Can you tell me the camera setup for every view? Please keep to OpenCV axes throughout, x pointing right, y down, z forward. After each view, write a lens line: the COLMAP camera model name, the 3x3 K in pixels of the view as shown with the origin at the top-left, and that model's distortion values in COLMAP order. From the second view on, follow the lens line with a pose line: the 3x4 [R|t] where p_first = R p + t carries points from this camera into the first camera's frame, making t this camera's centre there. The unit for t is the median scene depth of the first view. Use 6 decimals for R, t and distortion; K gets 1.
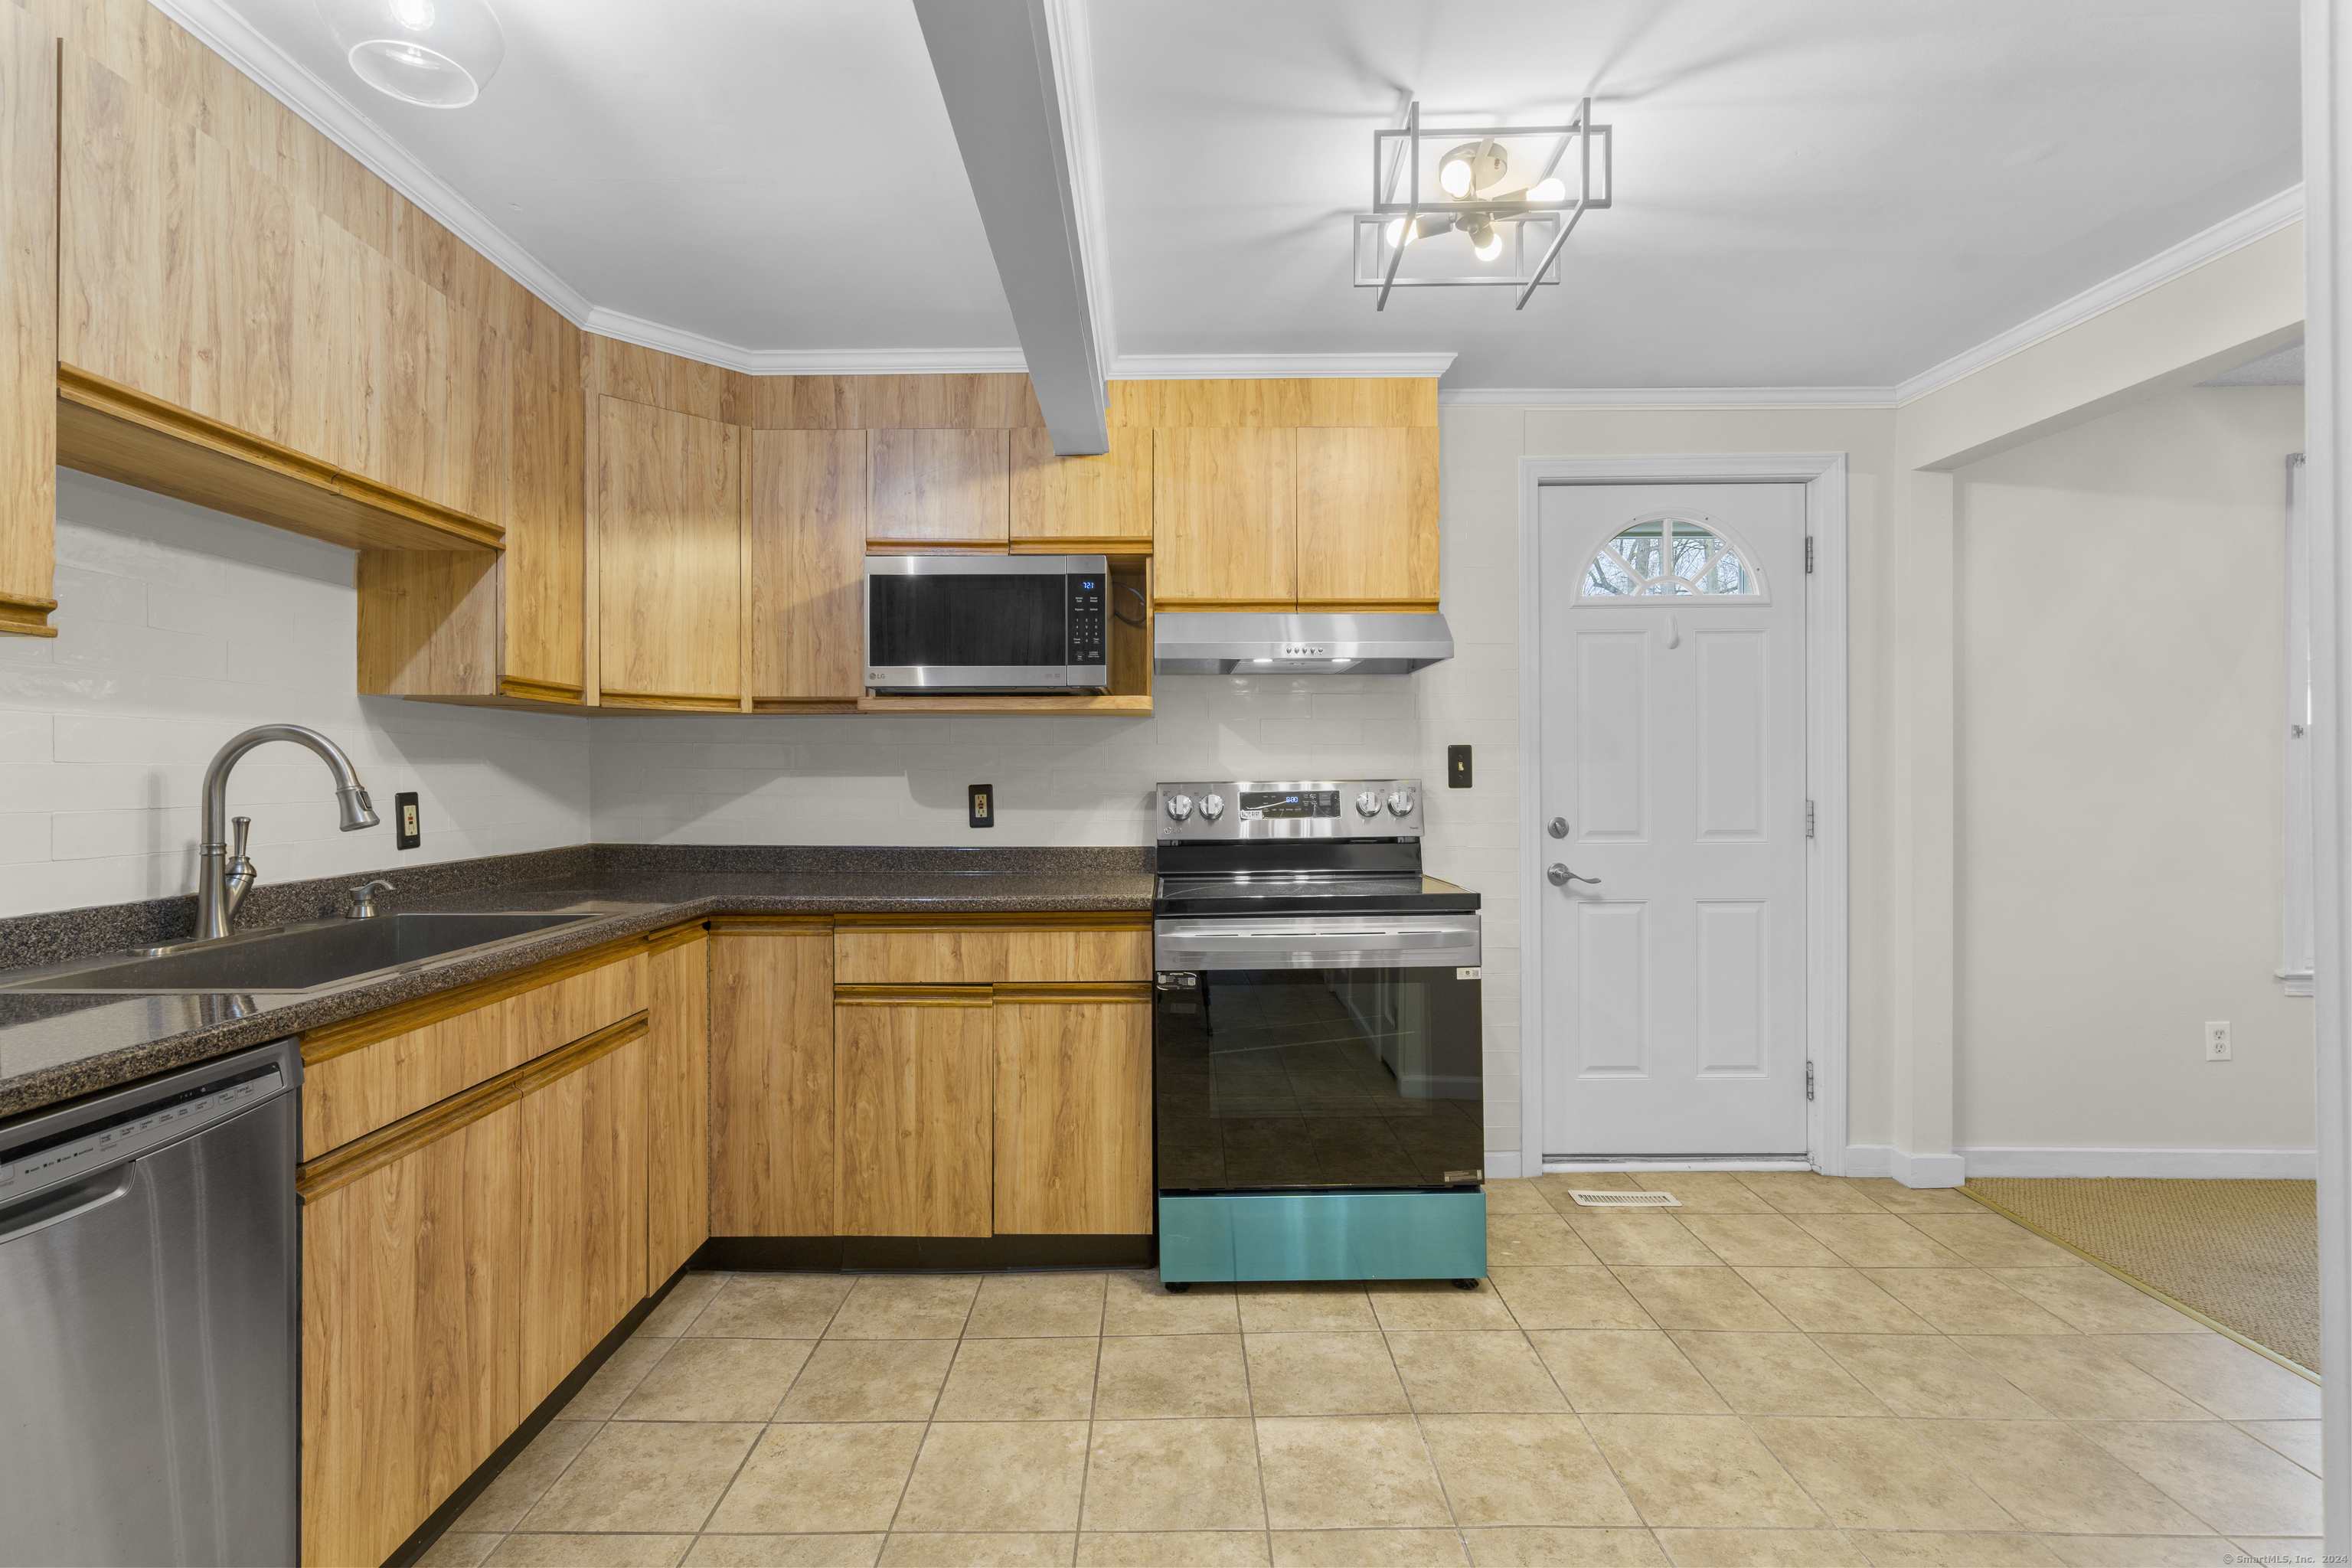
lens RADIAL K [[1071.8, 0, 1162.3], [0, 1071.8, 775.2], [0, 0, 1]] dist [-0.003055, 0.001154]
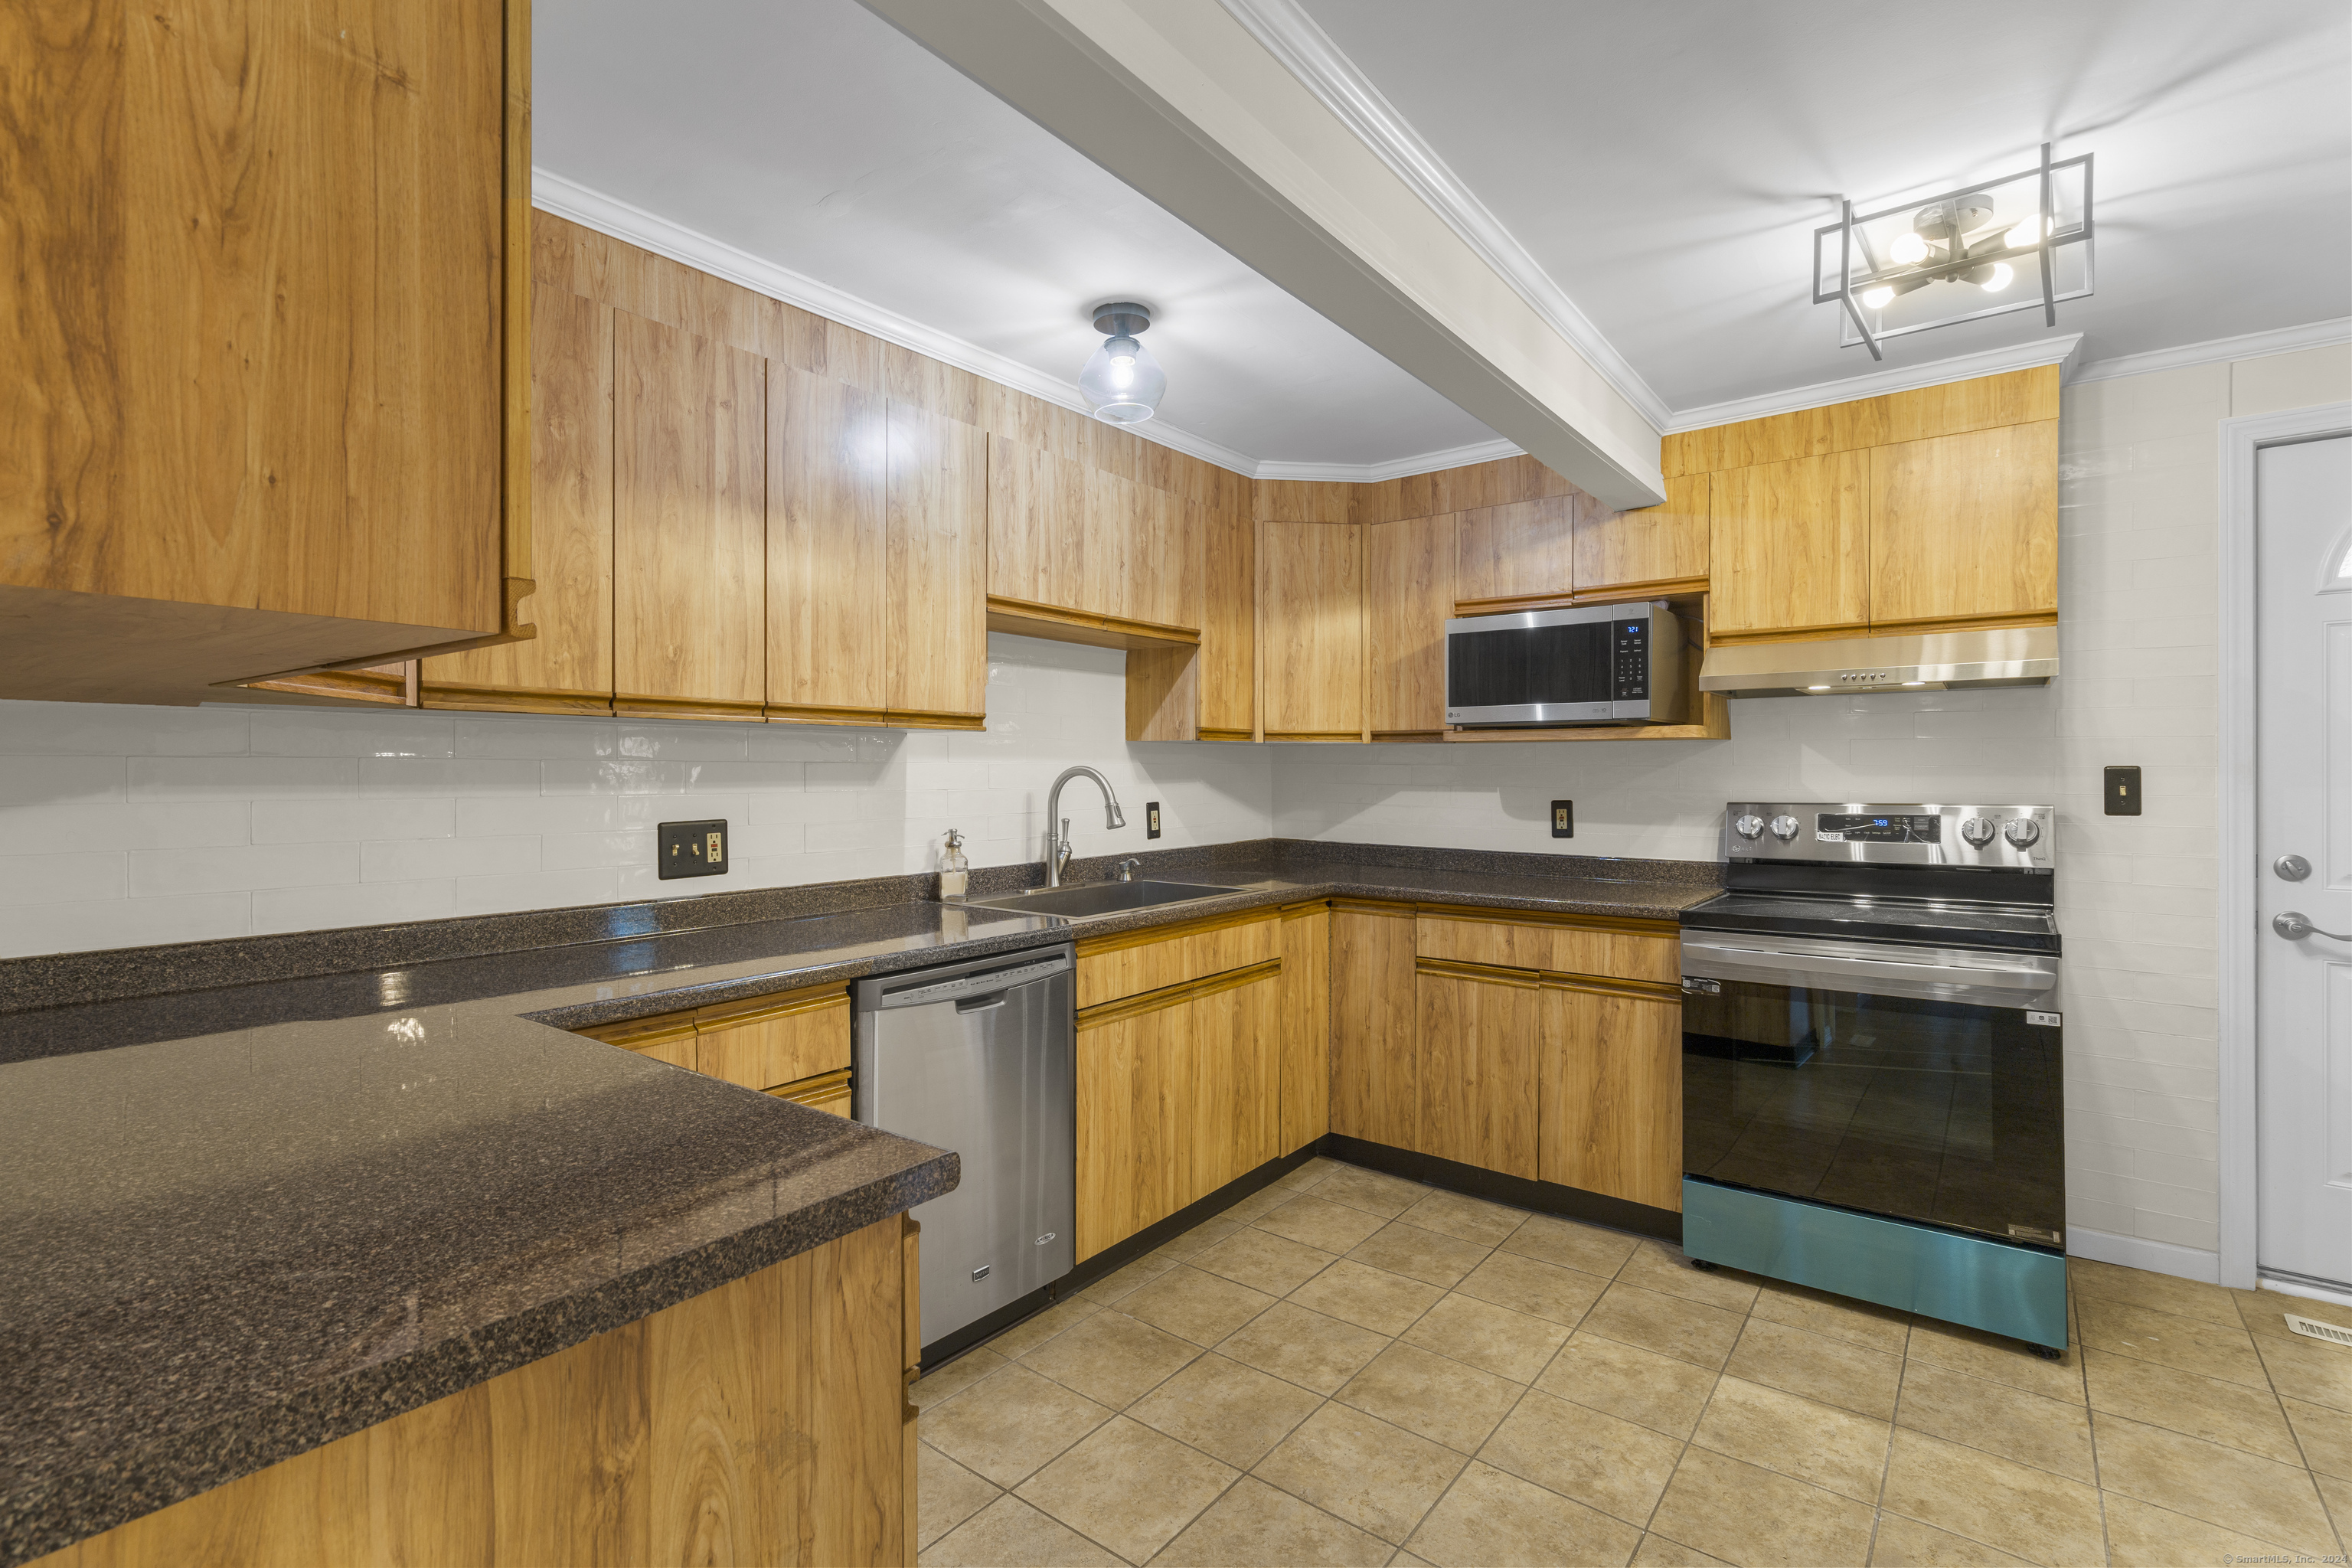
lens RADIAL K [[1071.9, 0, 1165.0], [0, 1071.9, 775.2], [0, 0, 1]] dist [-0.000705, 0.001629]
pose [[0.788695, 0.005932, -0.614756, 0.246882], [-0.001413, 0.999968, 0.007836, -0.032949], [0.614783, -0.005311, 0.788679, -0.201171]]
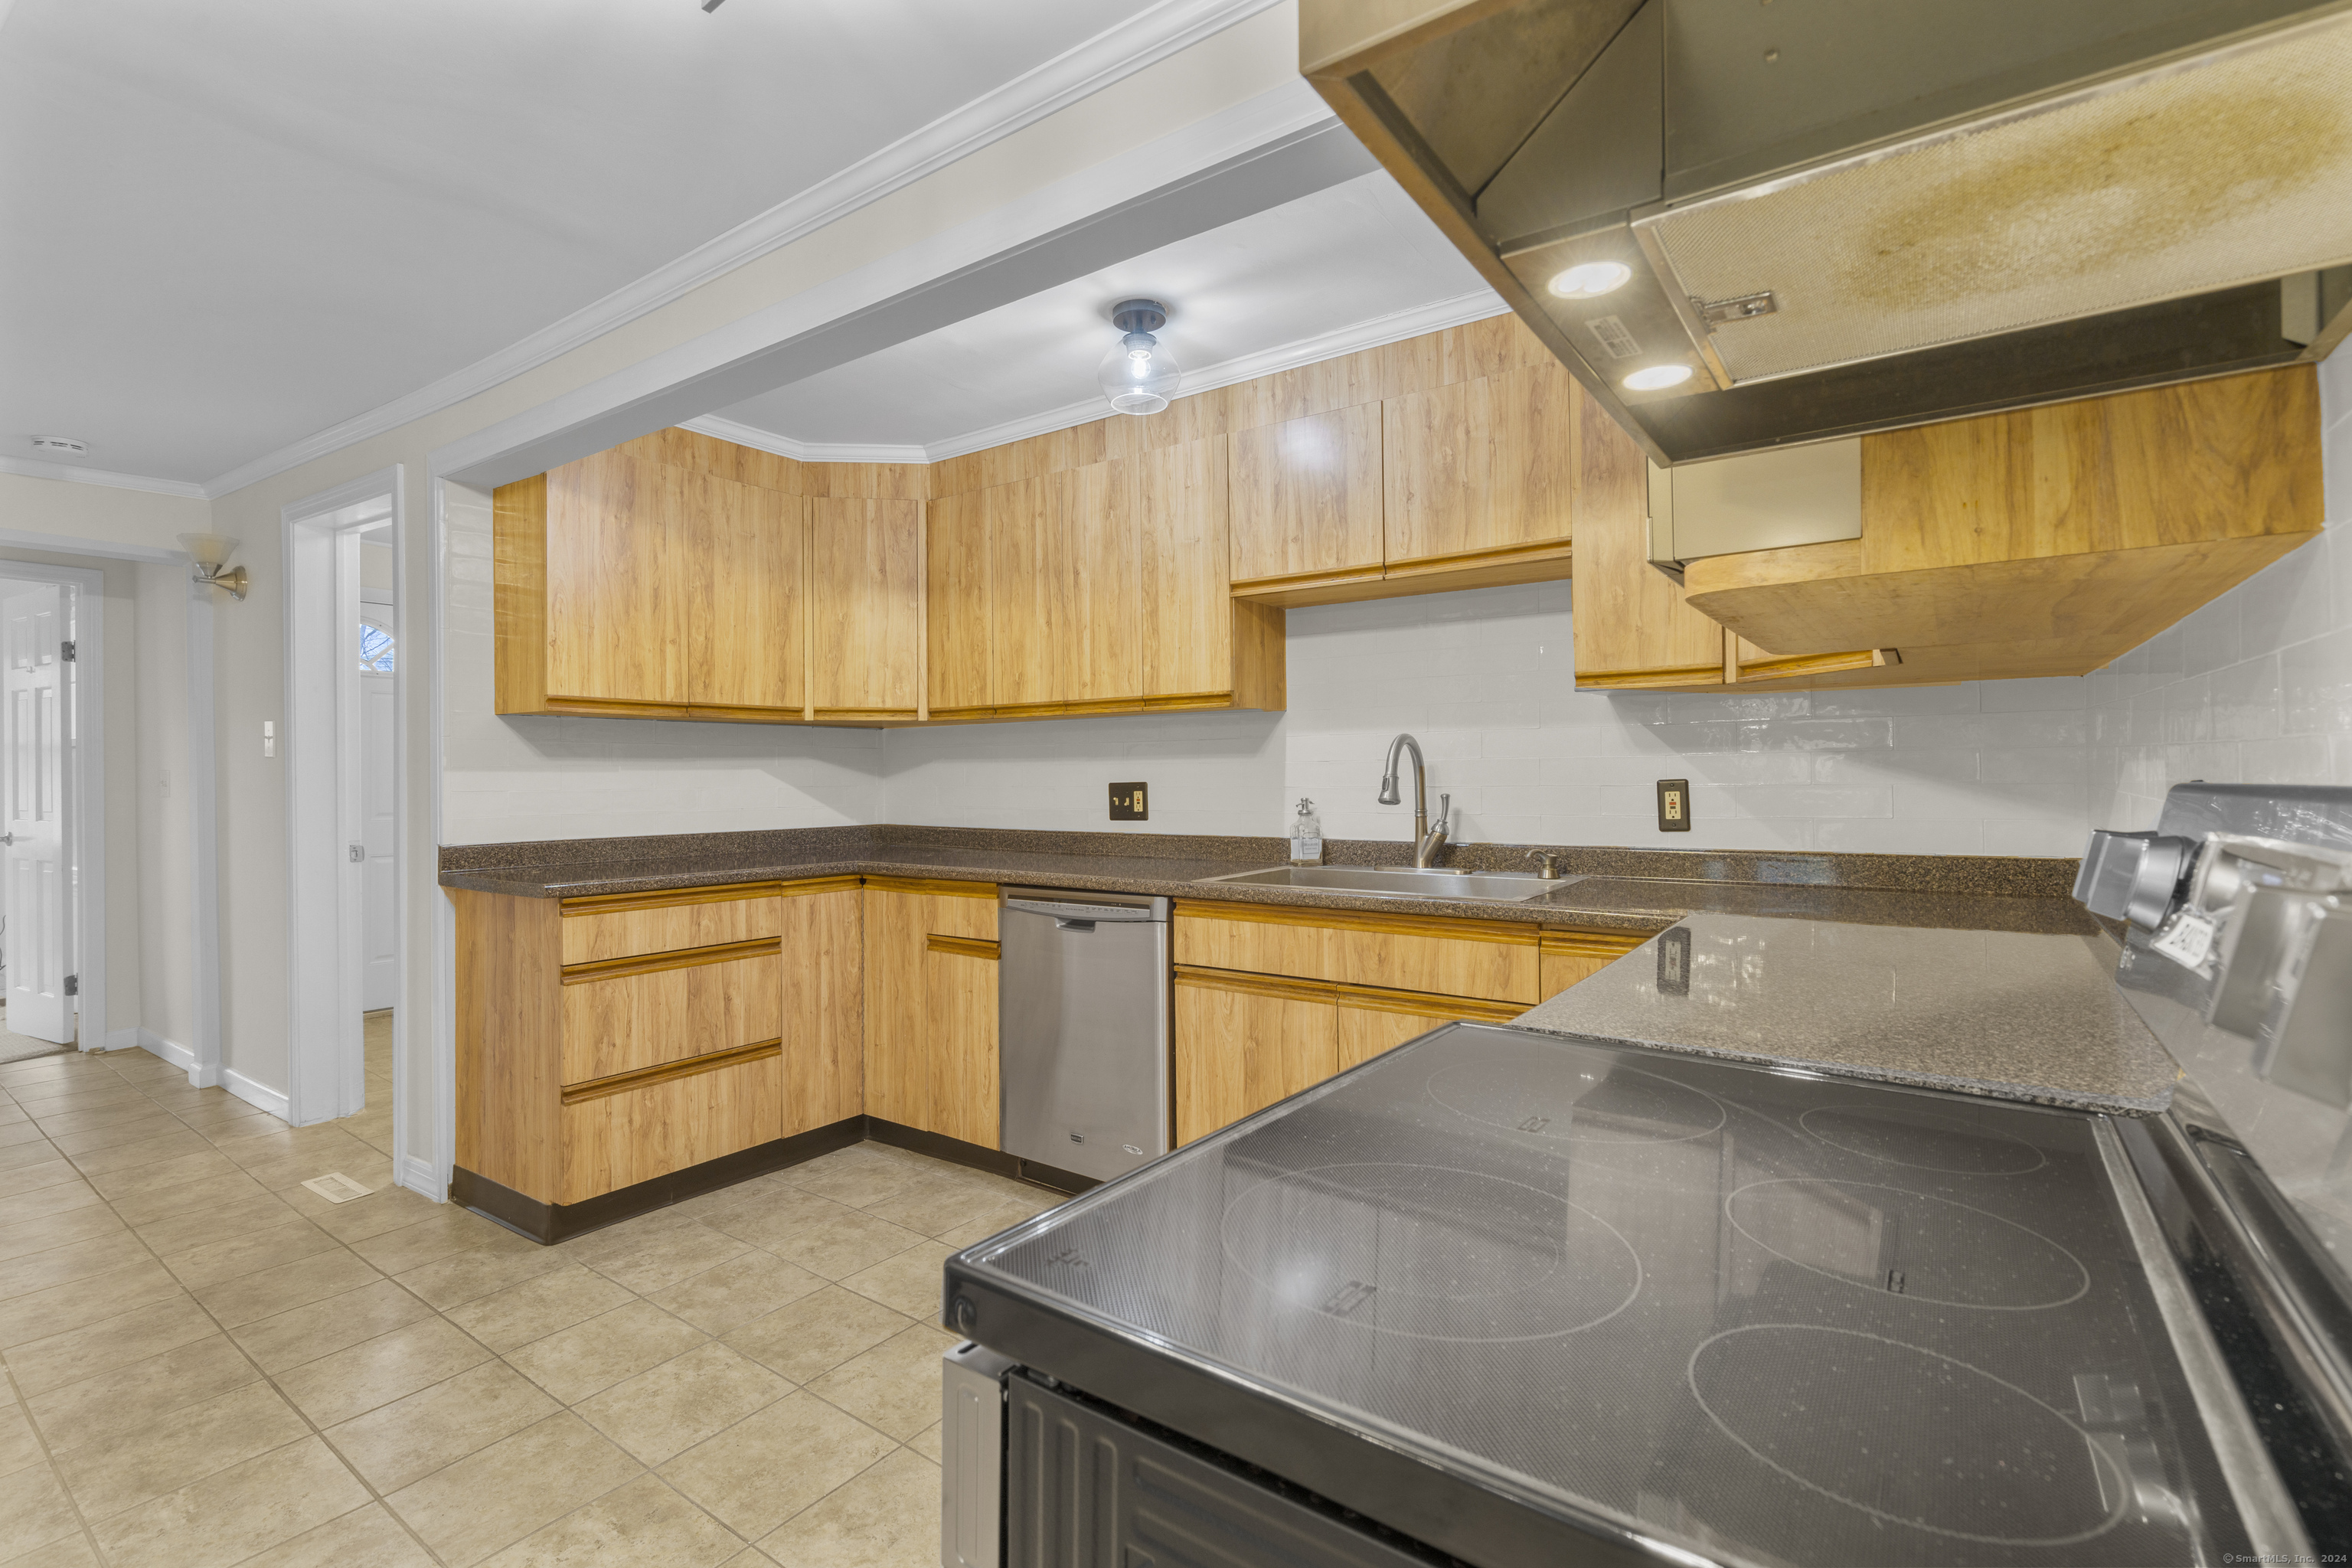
lens RADIAL K [[1074.3, 0, 1171.7], [0, 1074.3, 775.2], [0, 0, 1]] dist [-0.003834, 0.000223]
pose [[-0.578770, 0.011588, -0.815409, 0.445267], [0.012835, 0.999905, 0.005100, -0.000288], [0.815390, -0.007514, -0.578863, 1.142439]]
